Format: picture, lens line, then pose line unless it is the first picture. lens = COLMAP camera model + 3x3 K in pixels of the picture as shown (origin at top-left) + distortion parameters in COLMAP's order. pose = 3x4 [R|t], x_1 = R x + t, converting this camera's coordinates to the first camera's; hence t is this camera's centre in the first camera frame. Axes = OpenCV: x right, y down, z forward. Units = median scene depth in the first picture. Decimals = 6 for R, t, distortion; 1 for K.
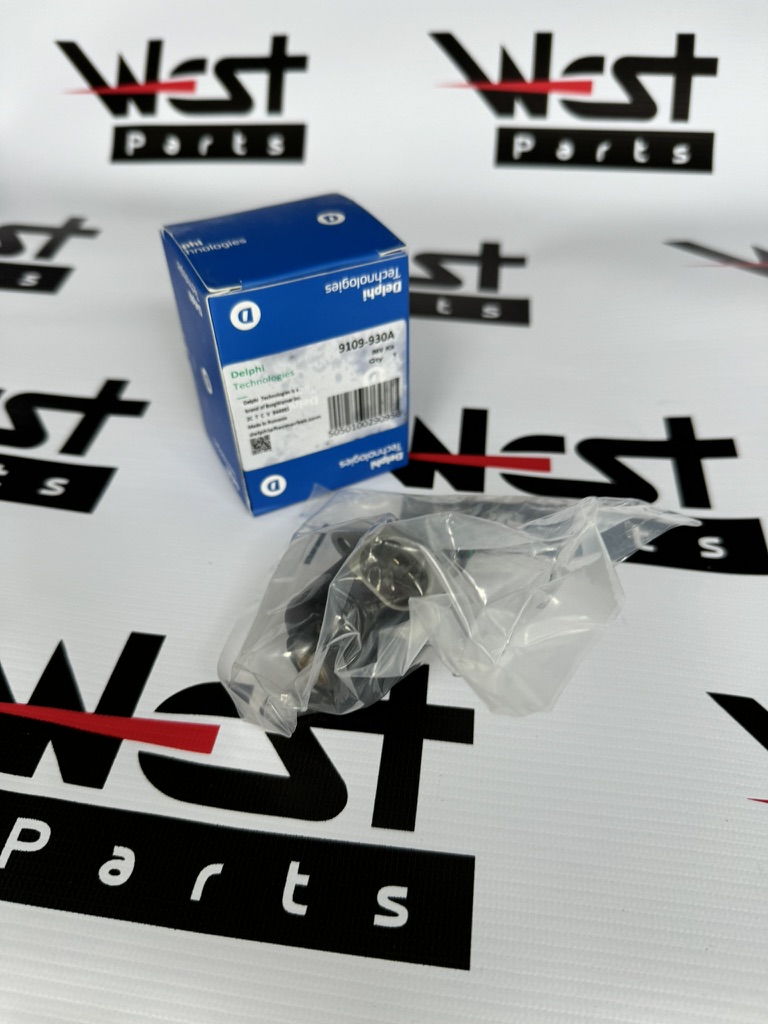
lens RADIAL K [[748.9, 0, 384.4], [0, 748.9, 506.4], [0, 0, 1]] dist [0.115646, -0.174710]
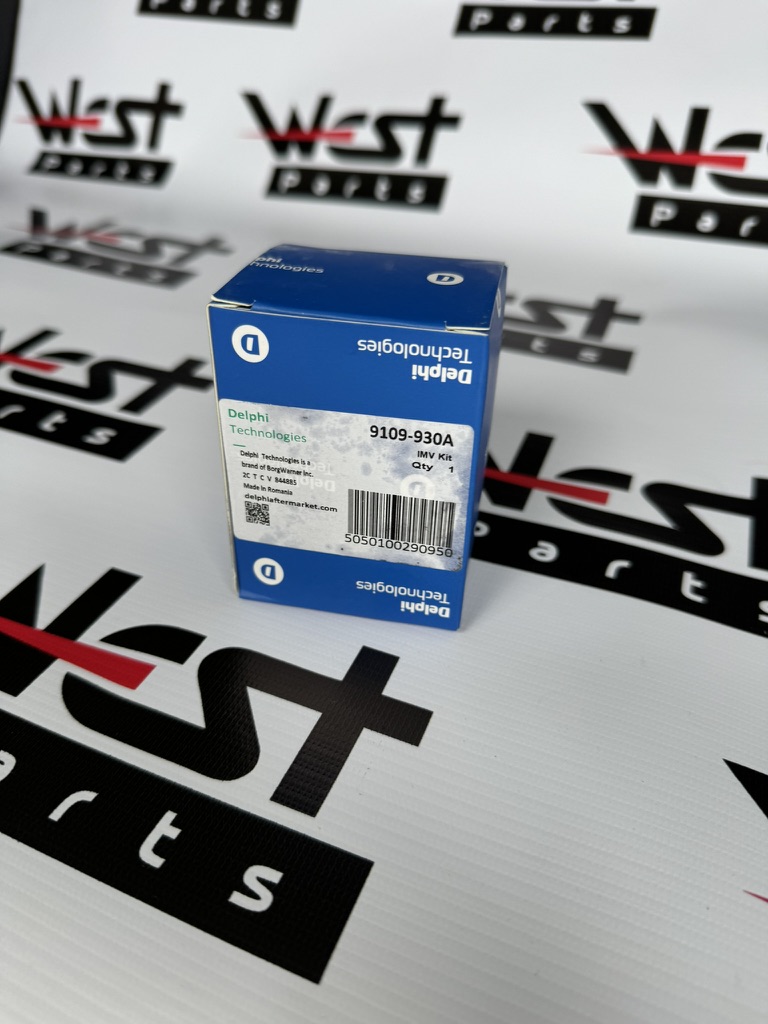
lens RADIAL K [[749.6, 0, 395.4], [0, 749.6, 497.1], [0, 0, 1]] dist [0.065829, -0.170511]
pose [[0.795452, 0.357081, -0.489642, 0.336104], [-0.440265, 0.895724, -0.062012, -0.114818], [0.416441, 0.264900, 0.869716, 0.383642]]
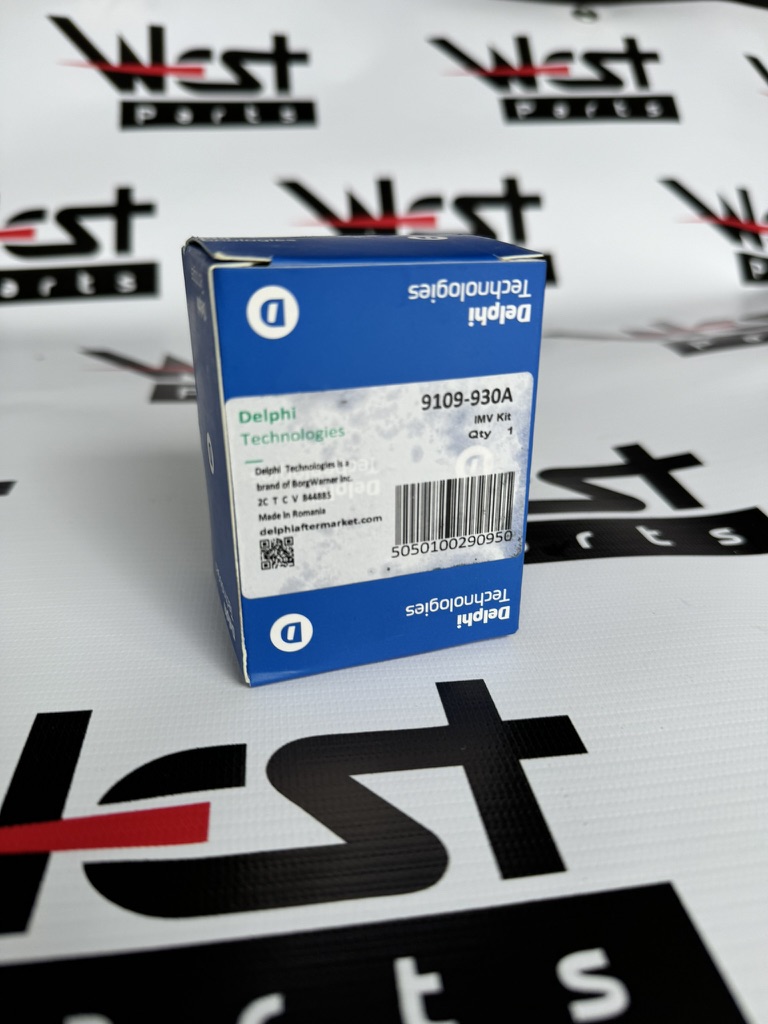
lens RADIAL K [[740.2, 0, 382.6], [0, 740.2, 501.8], [0, 0, 1]] dist [0.084868, -0.223595]
pose [[0.991649, 0.065638, -0.111015, -0.019622], [-0.099585, 0.936675, -0.335741, 0.070590], [0.081948, 0.343993, 0.935389, 0.454430]]
